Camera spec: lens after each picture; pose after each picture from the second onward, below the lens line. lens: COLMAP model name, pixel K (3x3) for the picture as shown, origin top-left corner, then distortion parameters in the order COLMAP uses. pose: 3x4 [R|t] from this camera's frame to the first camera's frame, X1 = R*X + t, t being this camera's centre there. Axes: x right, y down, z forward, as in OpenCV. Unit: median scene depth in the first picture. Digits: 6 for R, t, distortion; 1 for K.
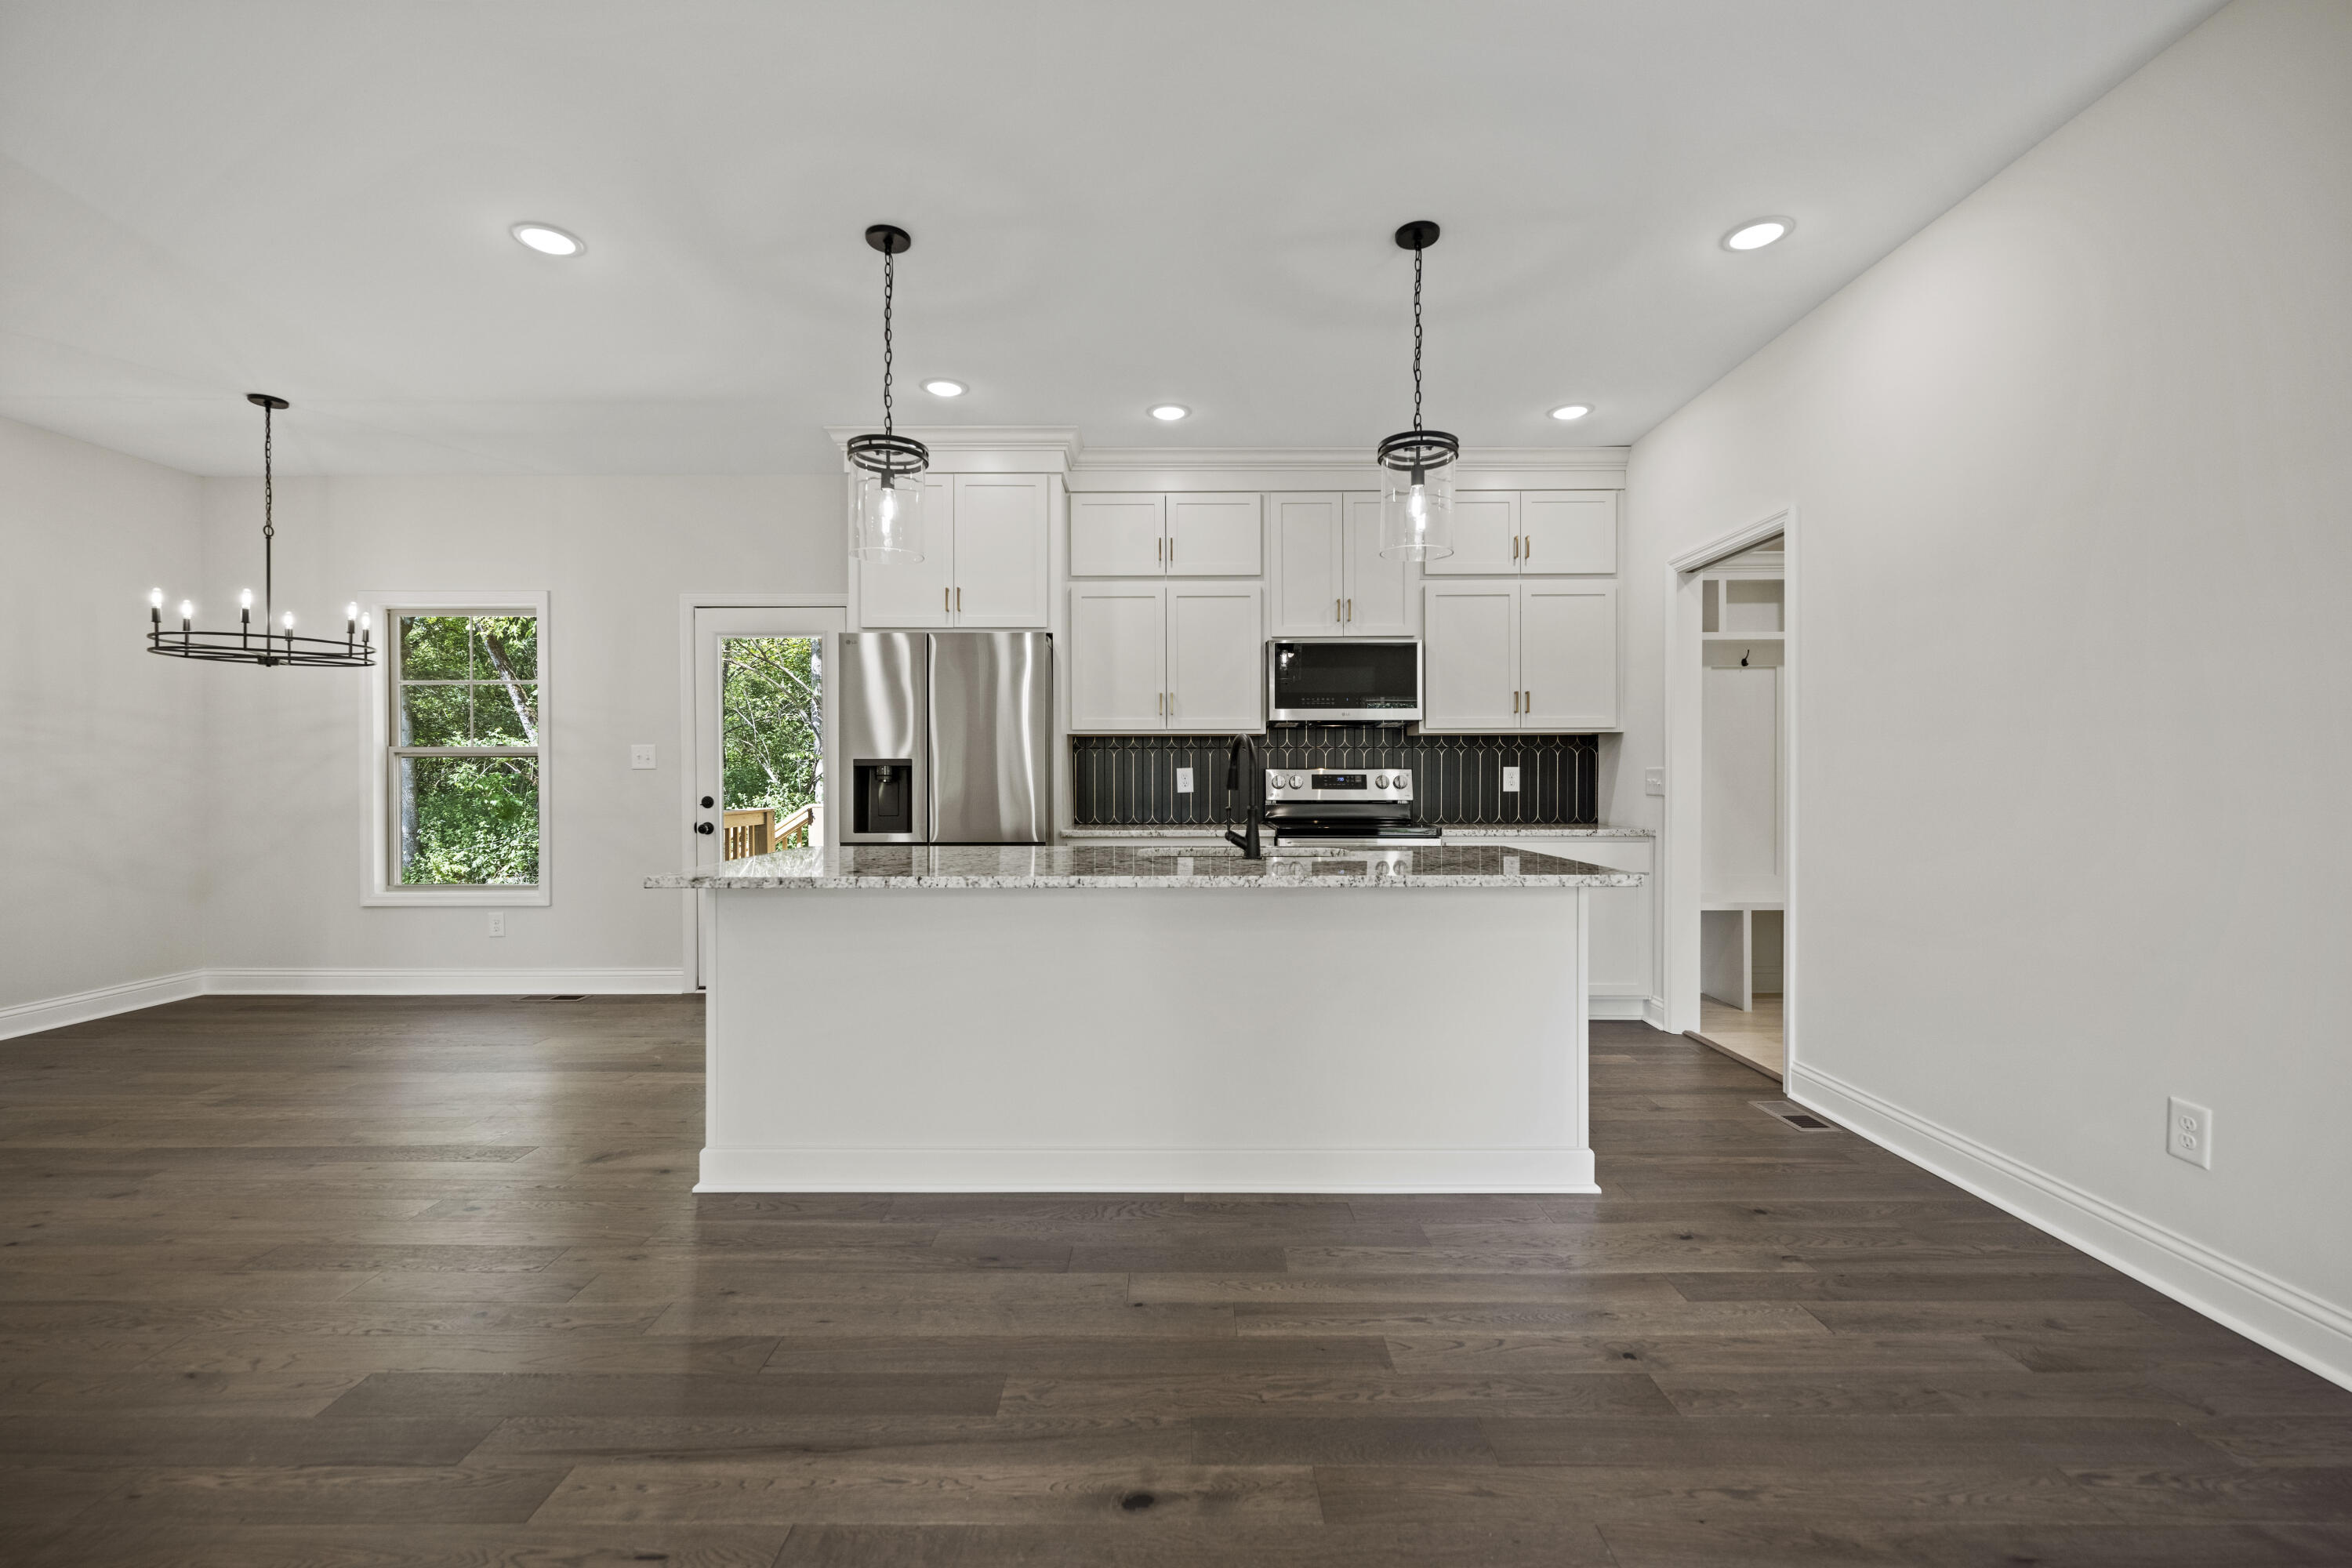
lens RADIAL K [[987.8, 0, 1186.8], [0, 987.8, 788.7], [0, 0, 1]] dist [-0.001035, -0.000838]
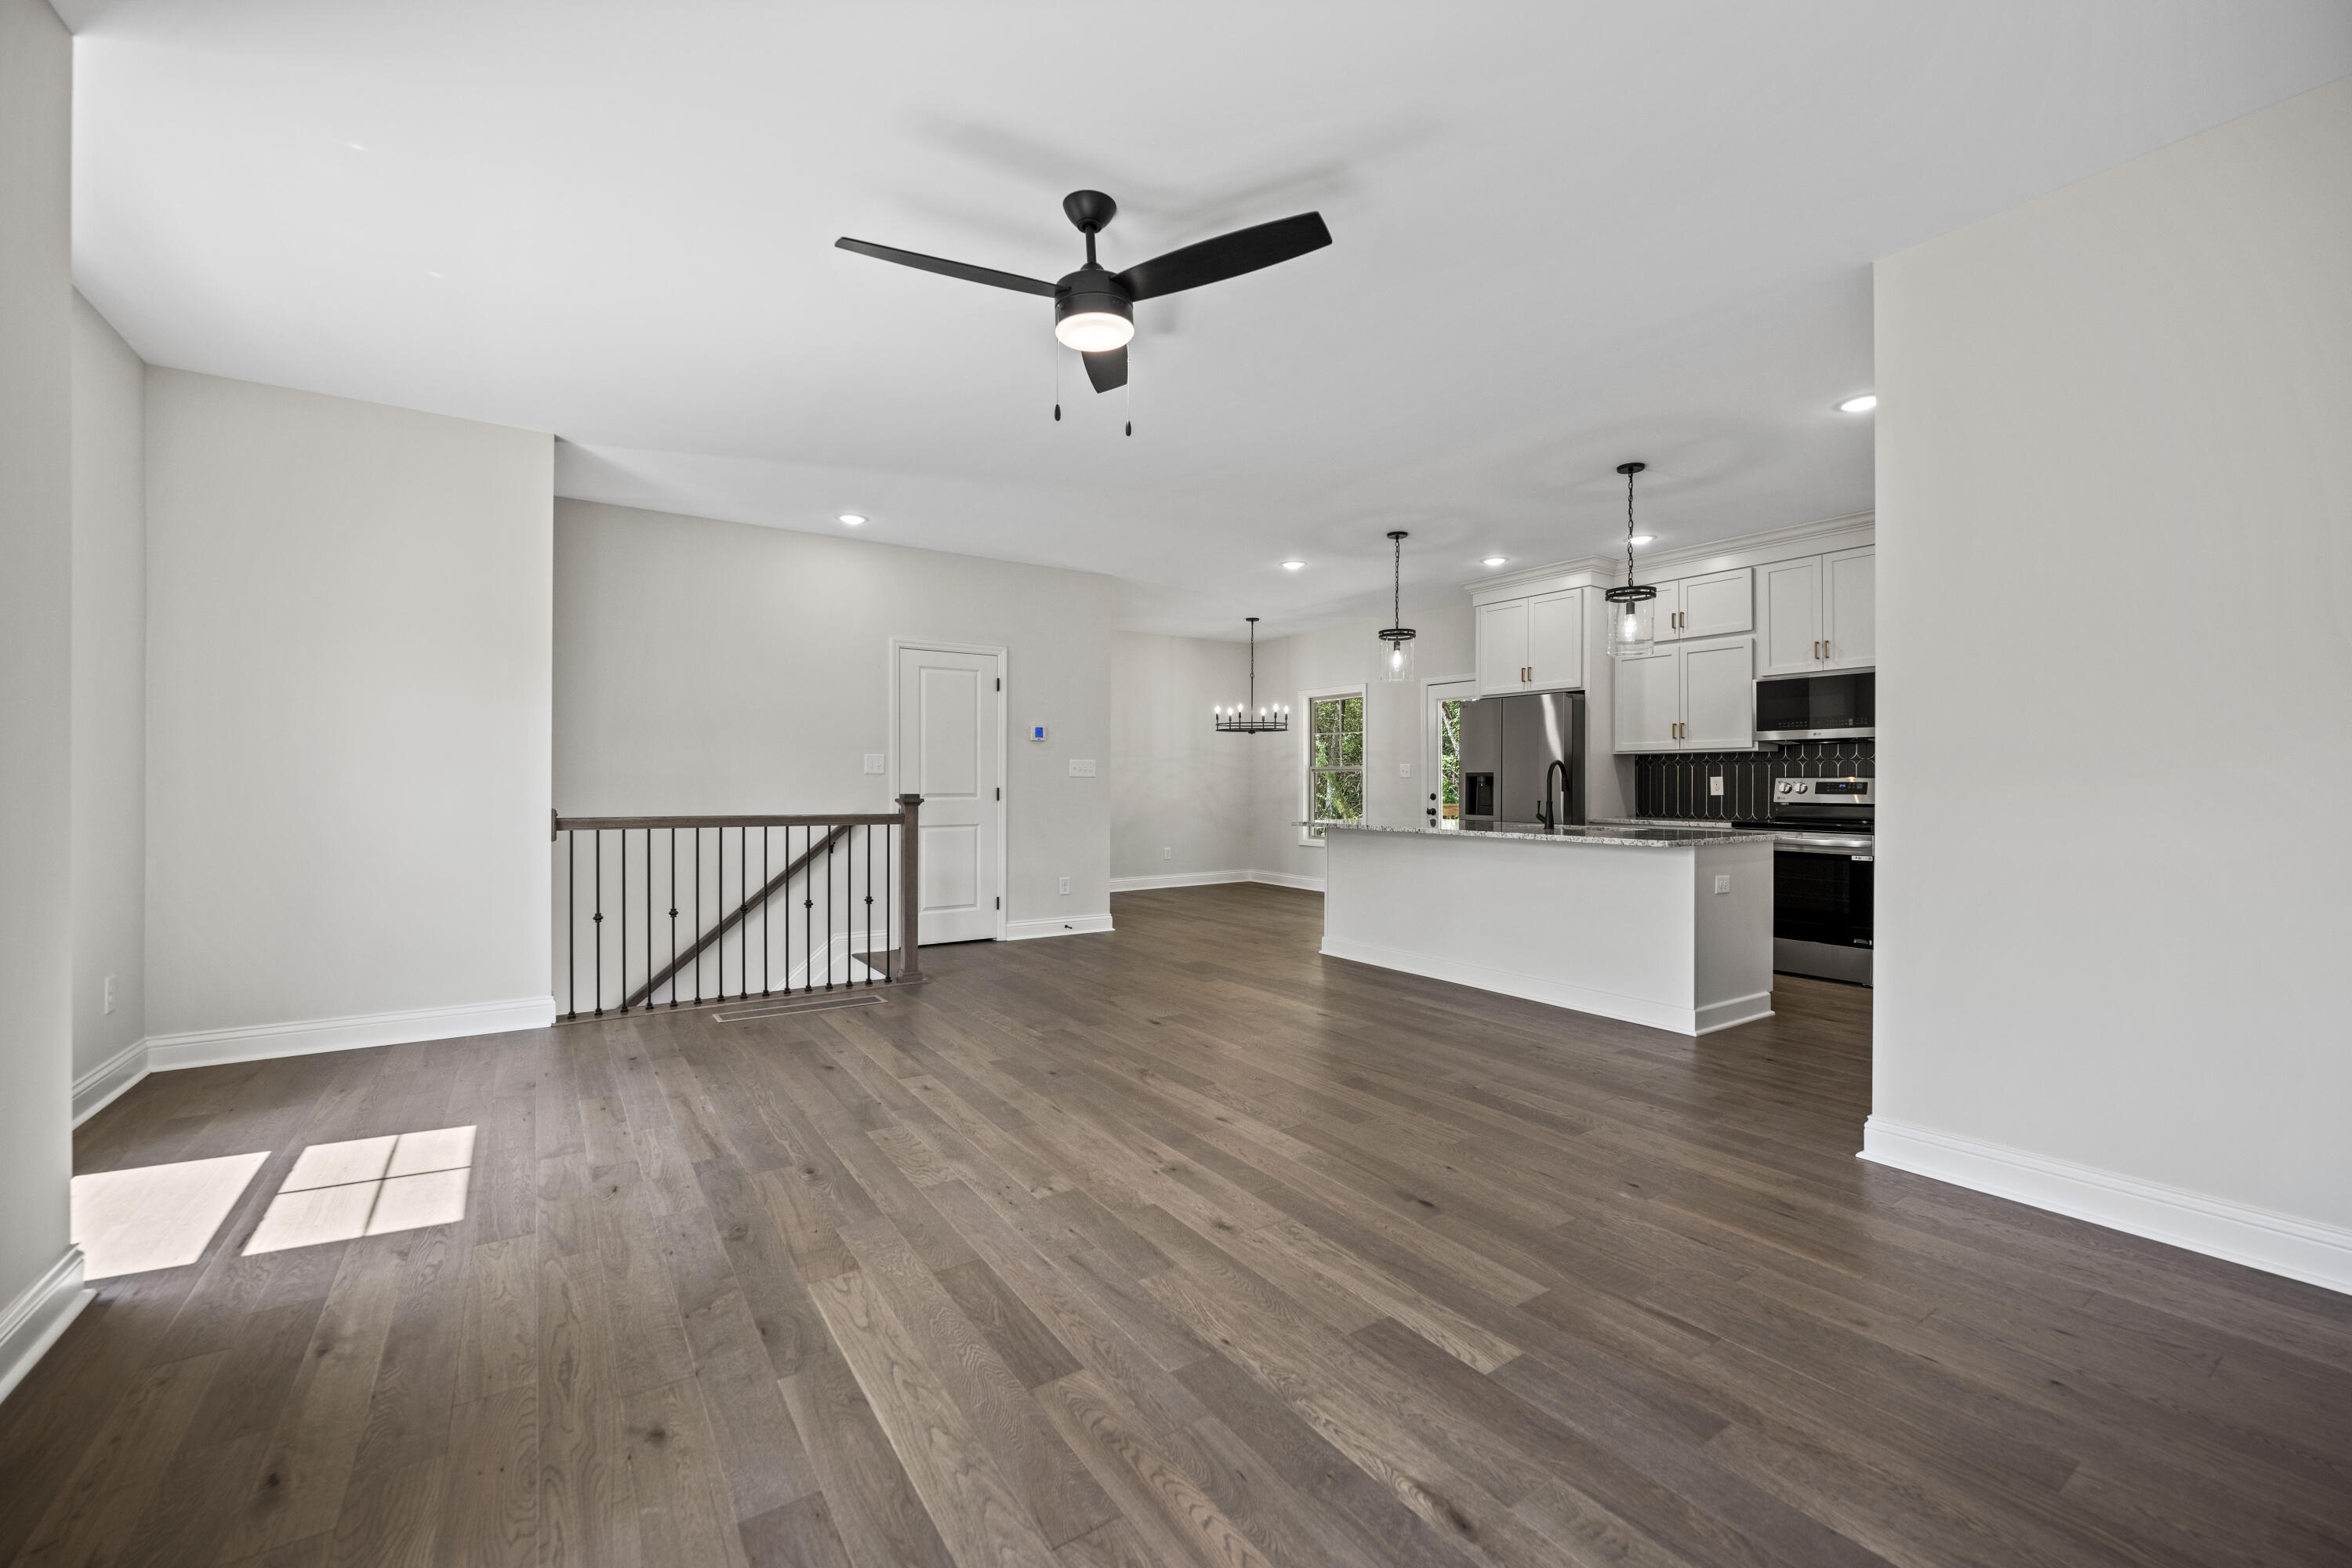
lens RADIAL K [[942.0, 0, 1164.5], [0, 942.0, 783.5], [0, 0, 1]] dist [-0.003612, 0.000330]
pose [[0.557456, 0.004649, -0.830193, 0.774289], [-0.011975, 0.999925, -0.002441, 0.000107], [0.830120, 0.011302, 0.557470, -0.391932]]
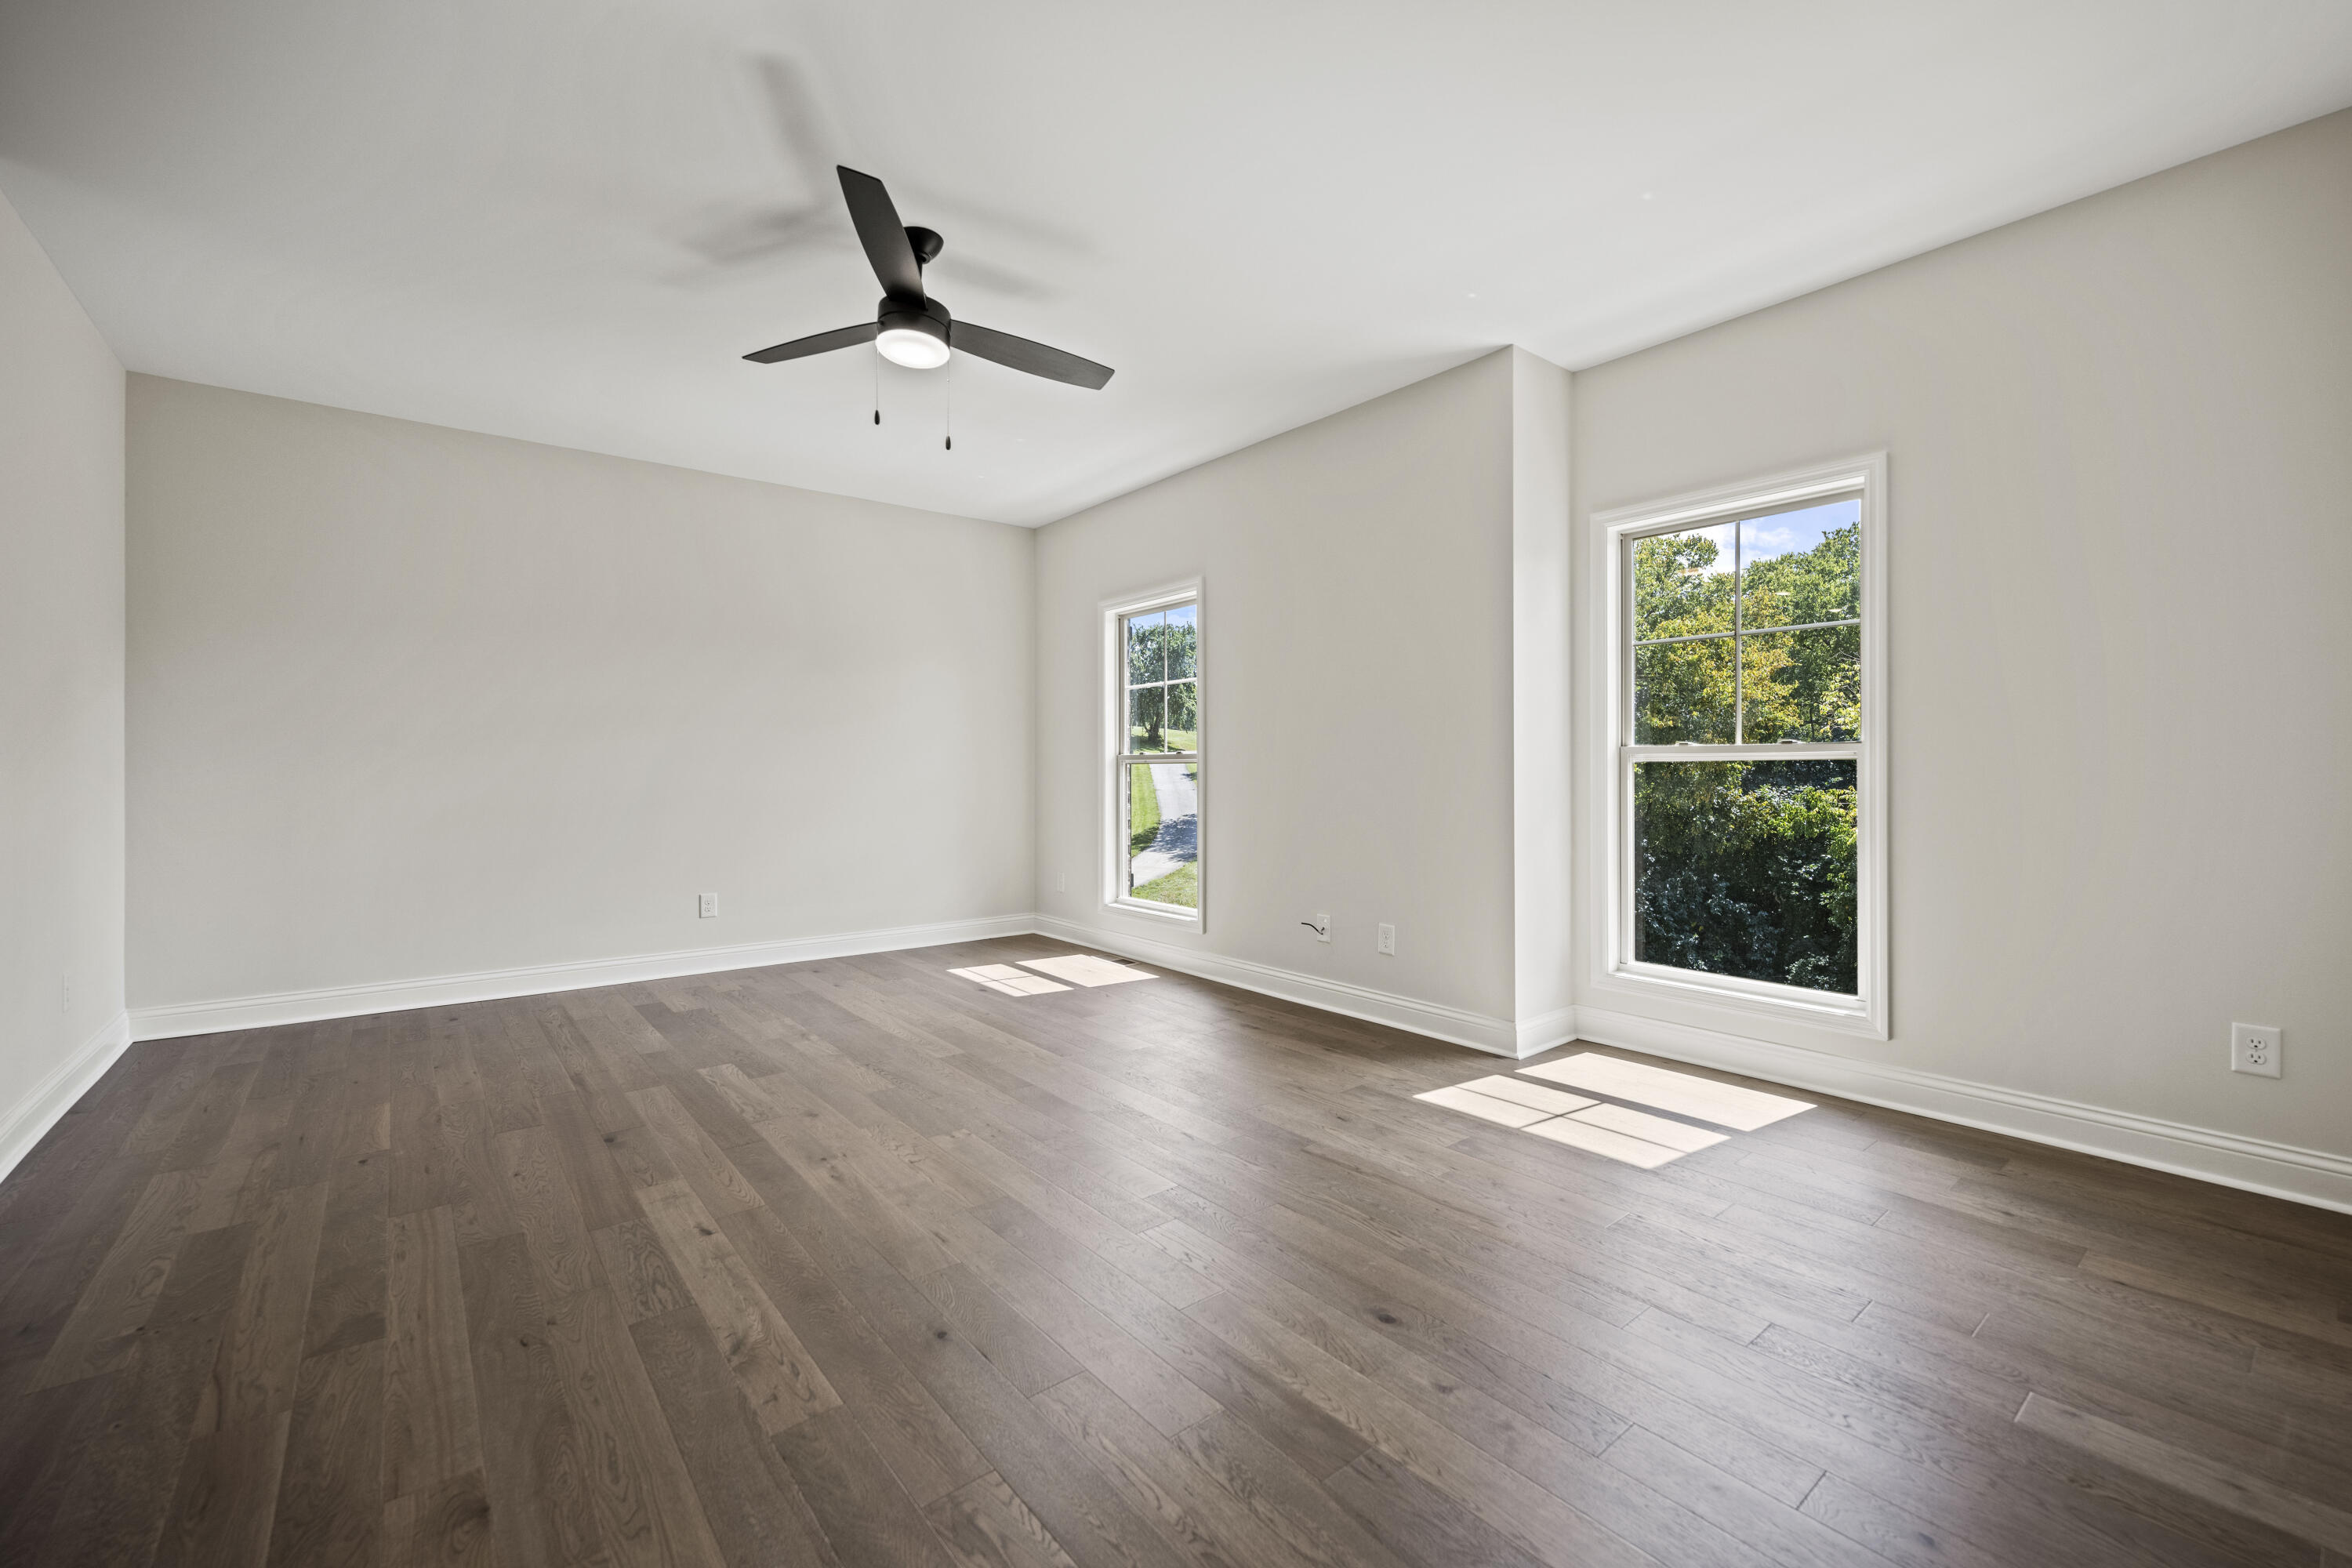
lens RADIAL K [[987.8, 0, 1172.3], [0, 987.8, 761.8], [0, 0, 1]] dist [-0.001035, -0.000838]
pose [[-0.629134, 0.005832, 0.777275, -0.416442], [0.010638, 0.999943, 0.001107, 0.000298], [-0.777224, 0.008965, -0.629160, 0.207284]]
